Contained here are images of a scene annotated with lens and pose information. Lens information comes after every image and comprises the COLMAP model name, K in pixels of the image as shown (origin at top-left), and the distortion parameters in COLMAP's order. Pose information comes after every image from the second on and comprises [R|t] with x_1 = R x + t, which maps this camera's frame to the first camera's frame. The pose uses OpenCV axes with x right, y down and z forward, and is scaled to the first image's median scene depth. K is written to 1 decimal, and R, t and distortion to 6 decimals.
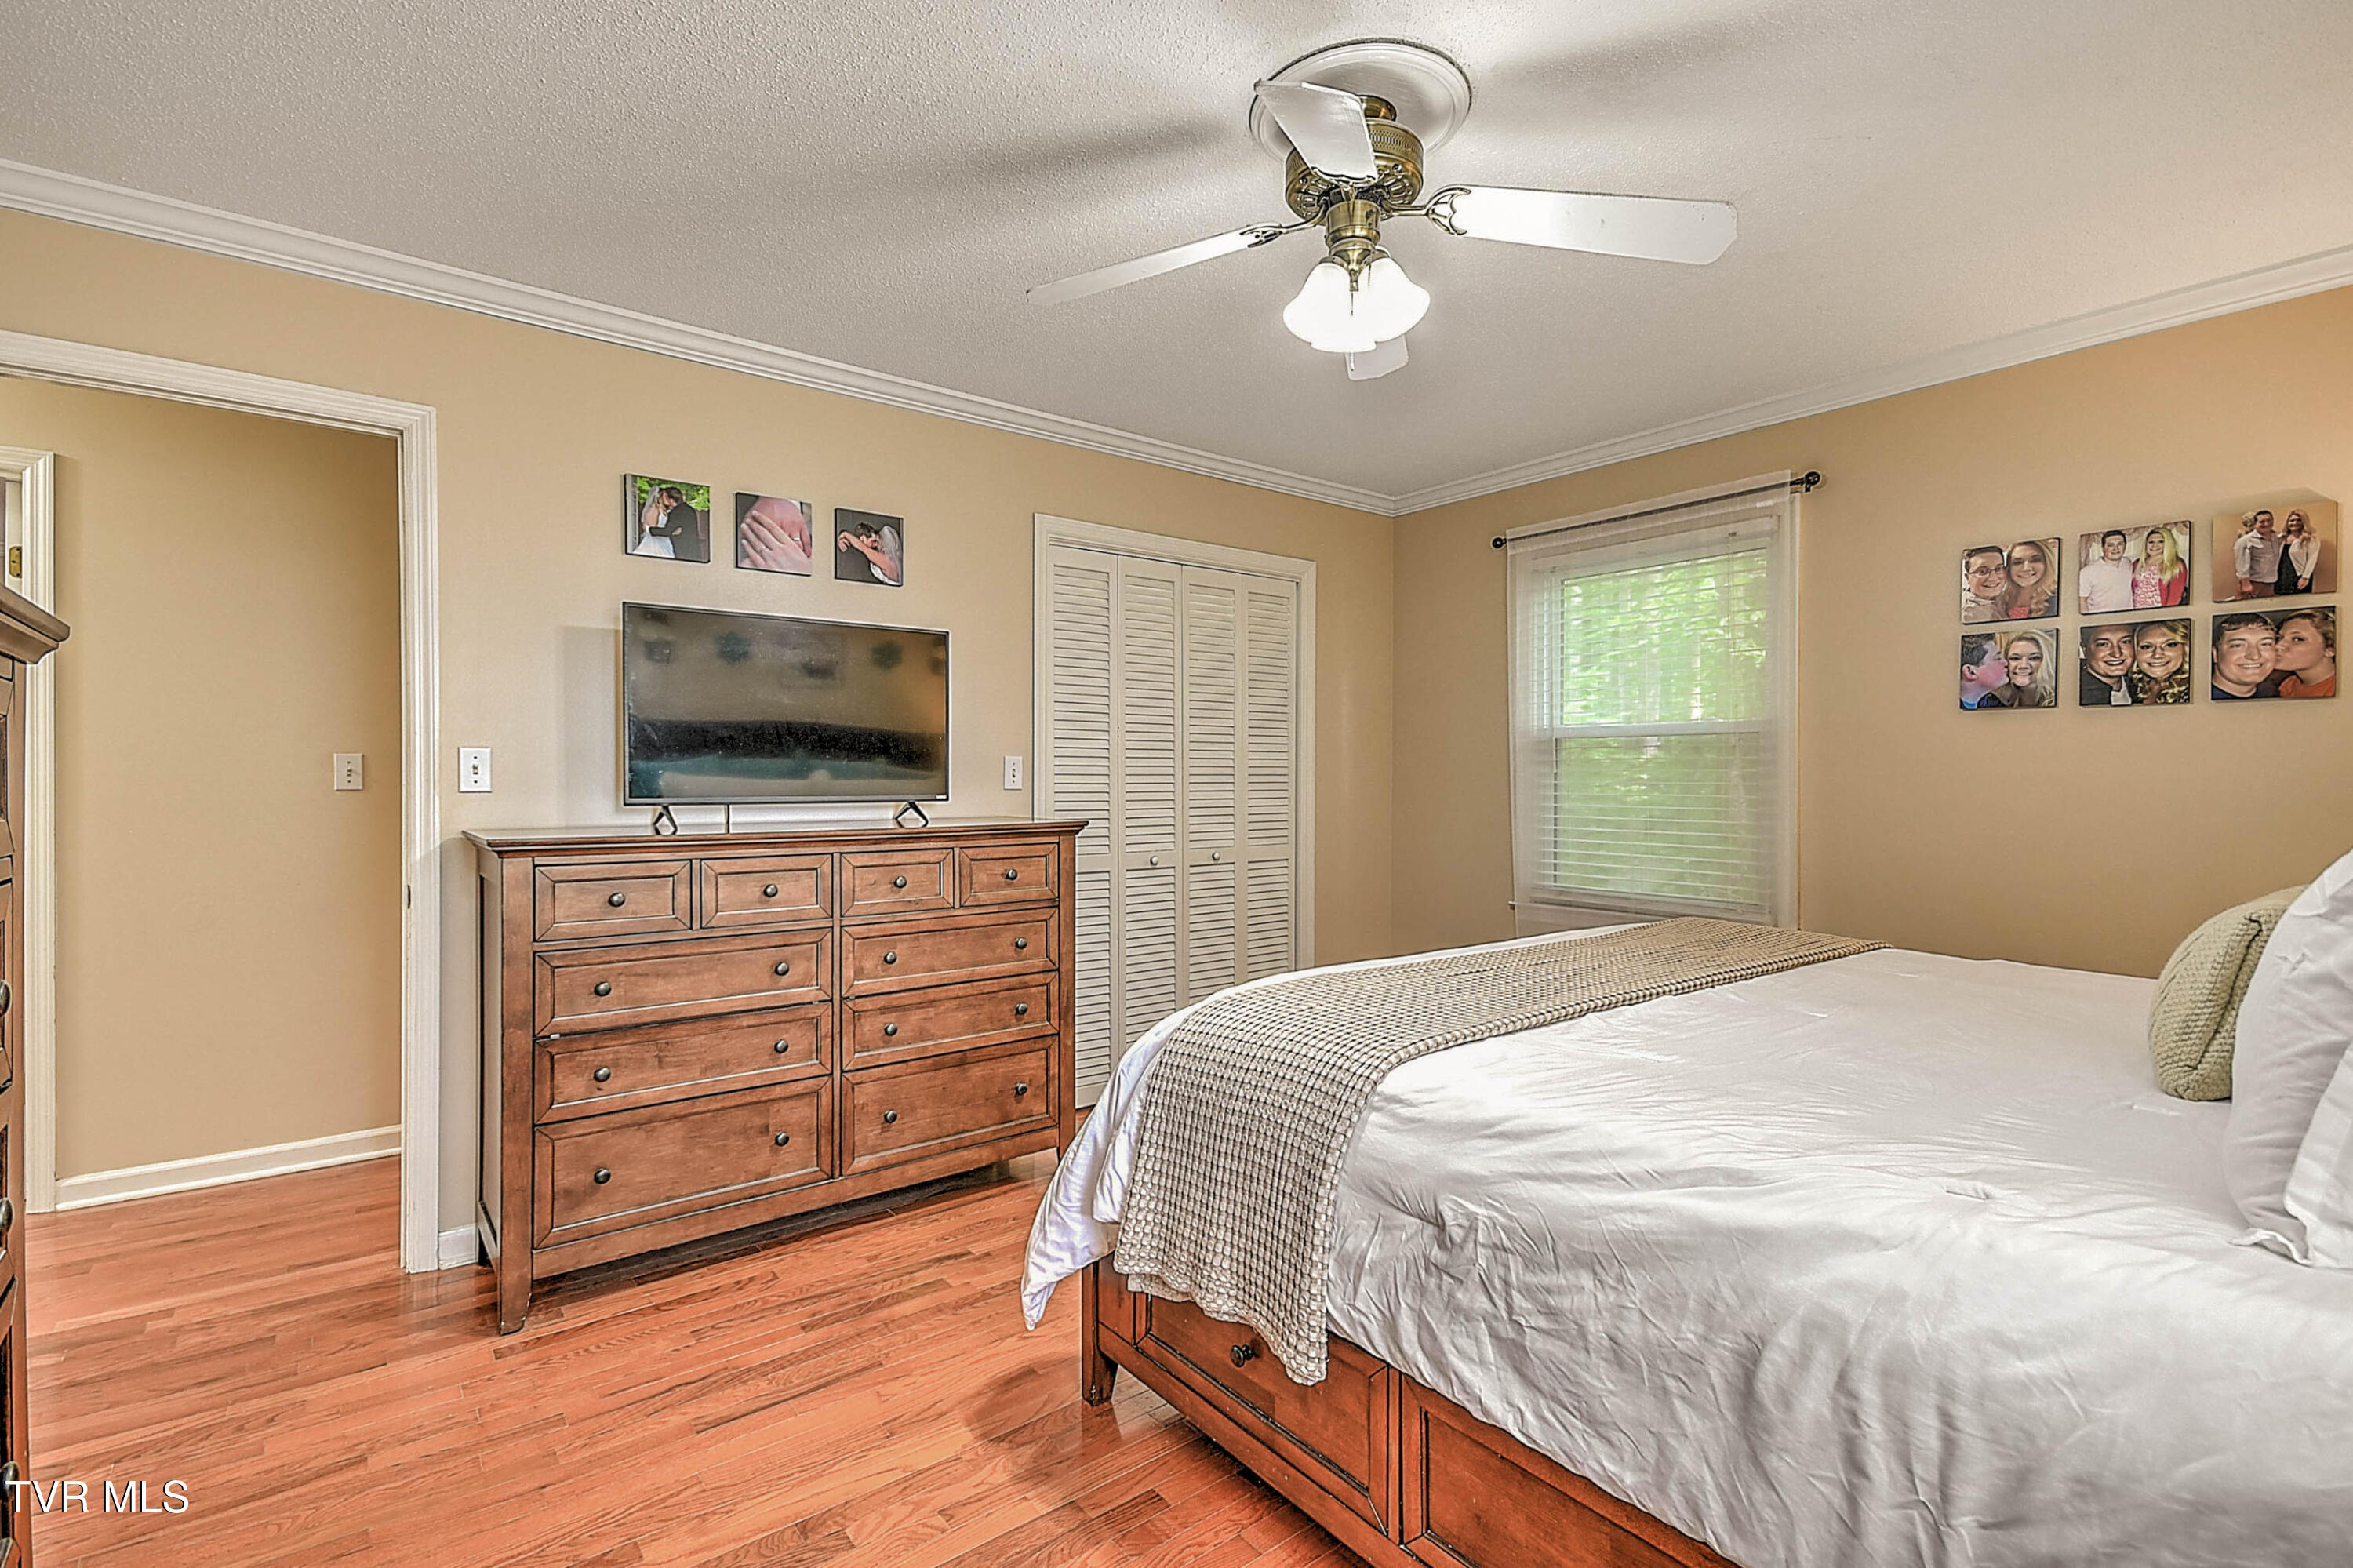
lens RADIAL K [[1032.9, 0, 1157.1], [0, 1032.9, 791.9], [0, 0, 1]] dist [0.002964, -0.001286]
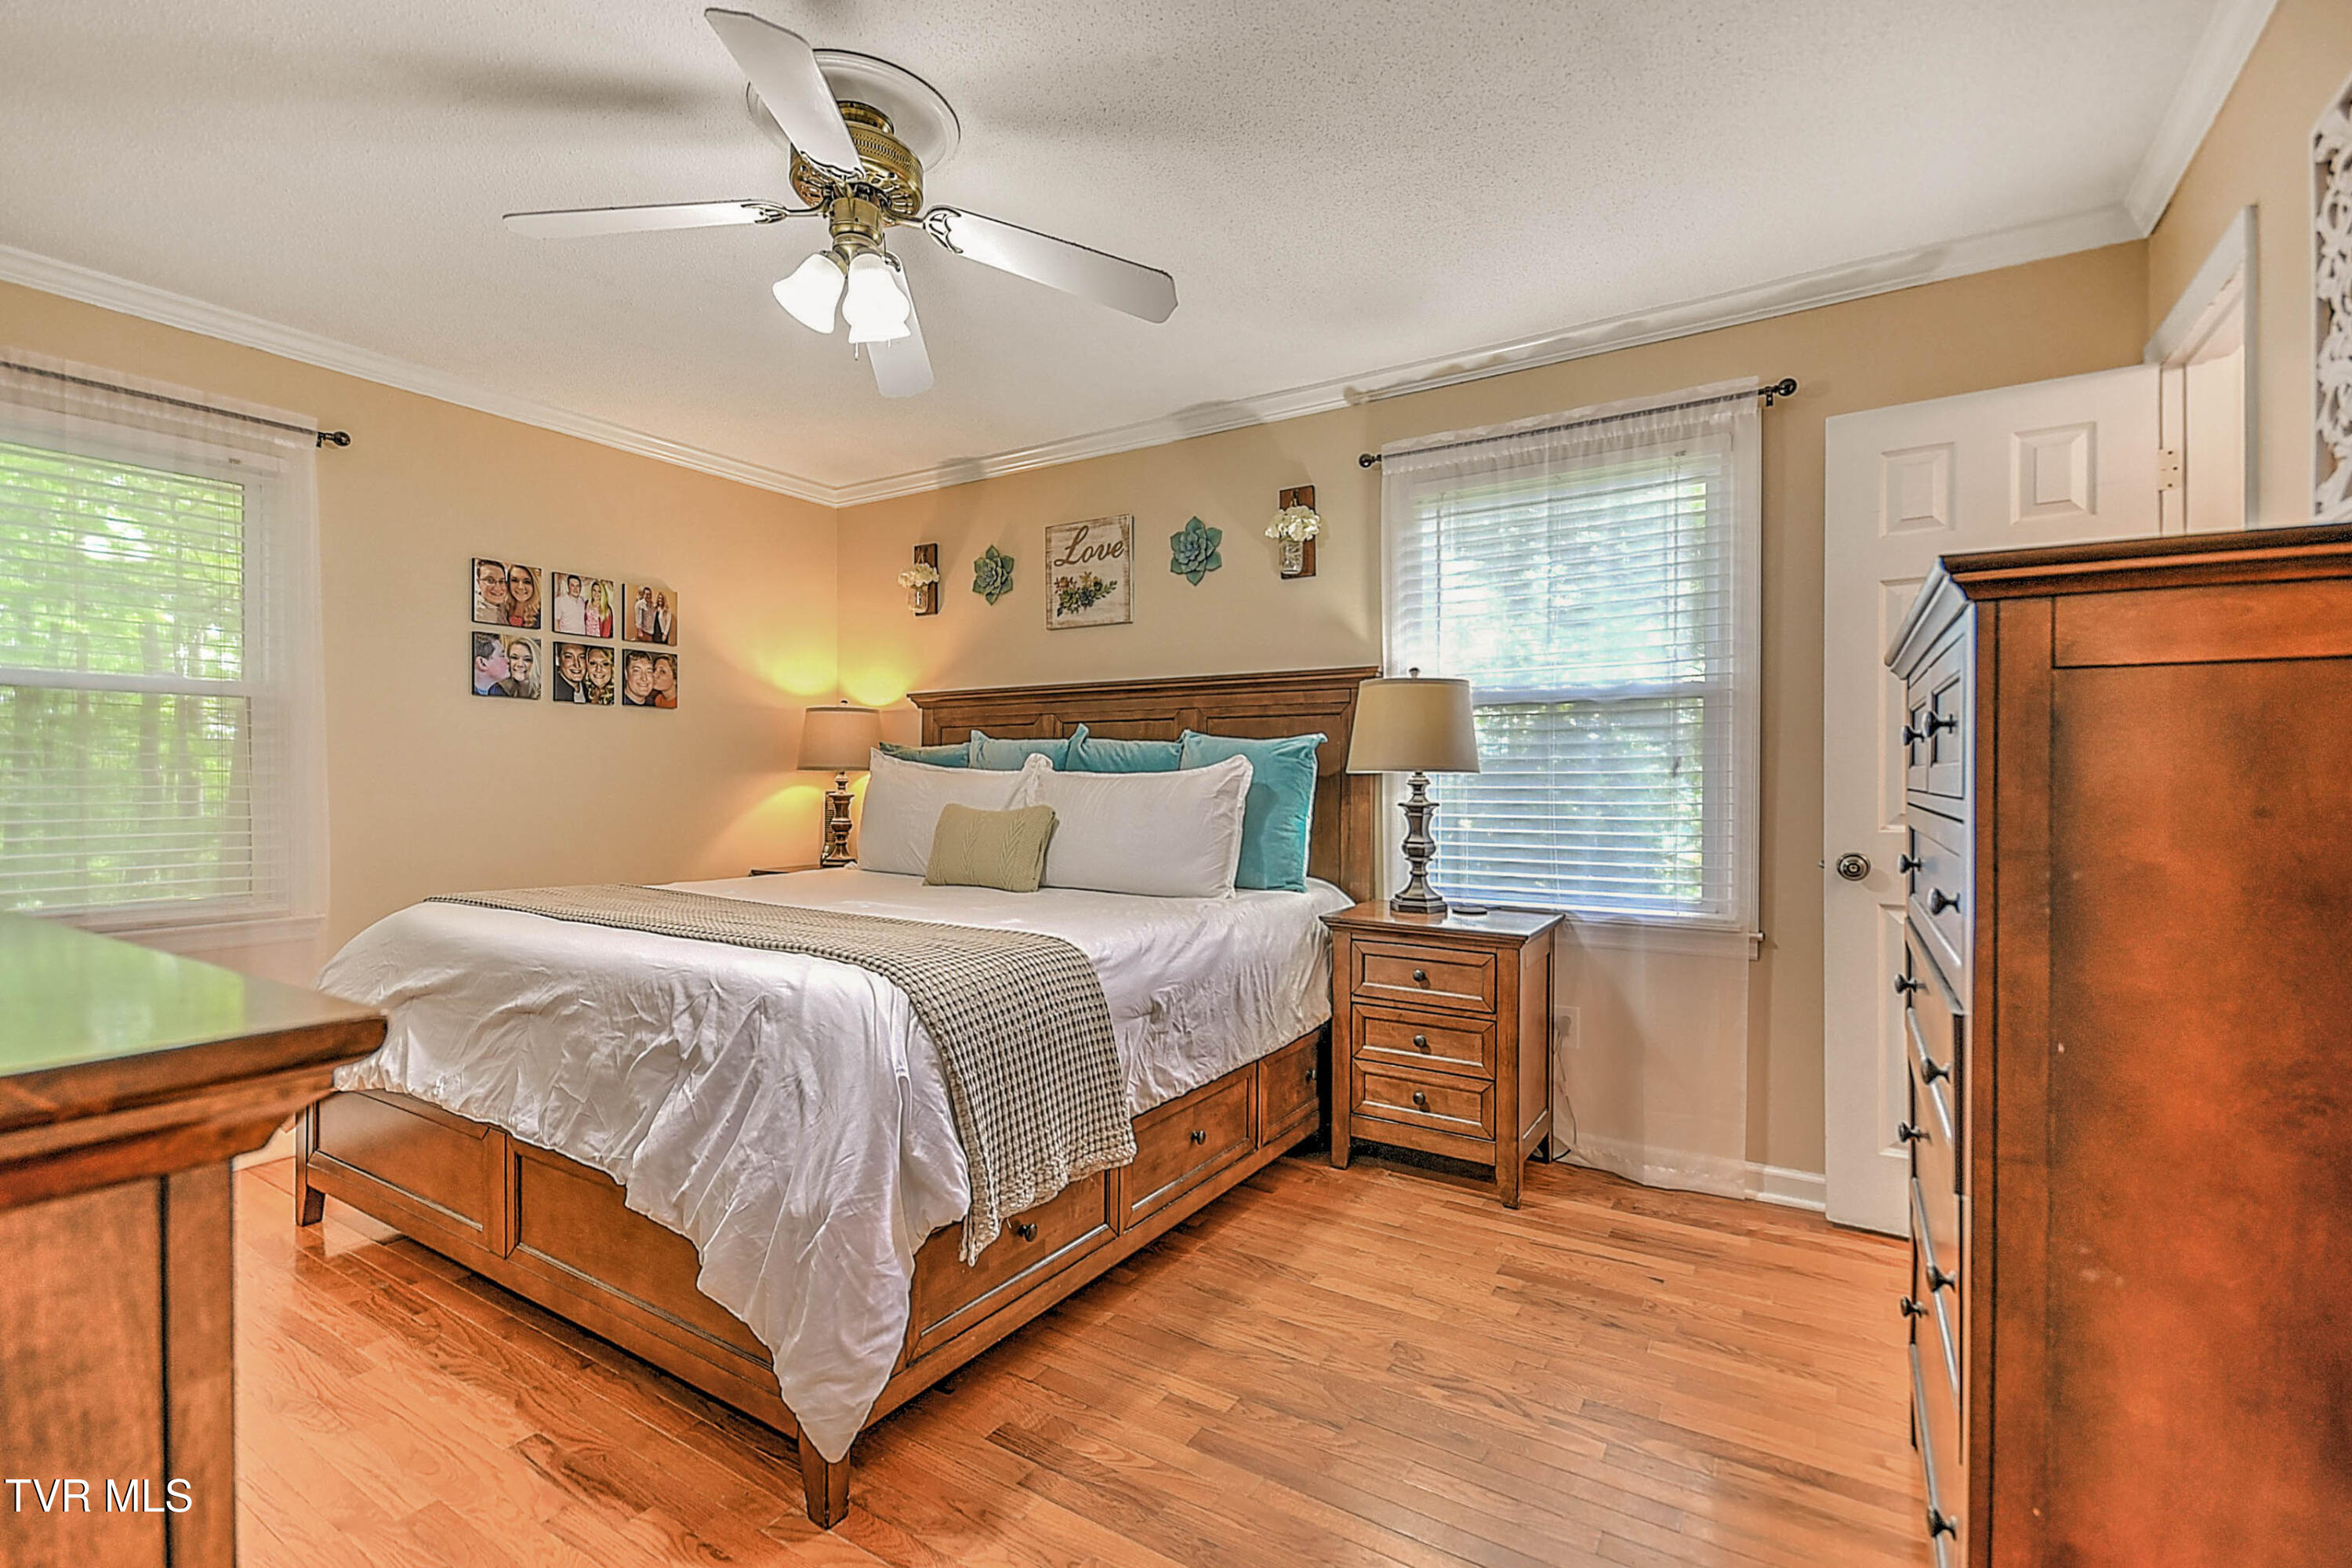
lens RADIAL K [[1032.4, 0, 1164.7], [0, 1032.4, 773.5], [0, 0, 1]] dist [0.002964, -0.001286]
pose [[-0.341977, -0.005199, 0.939694, -0.648941], [0.005730, 0.999955, 0.007618, 0.004786], [-0.939691, 0.007990, -0.341932, 0.755007]]
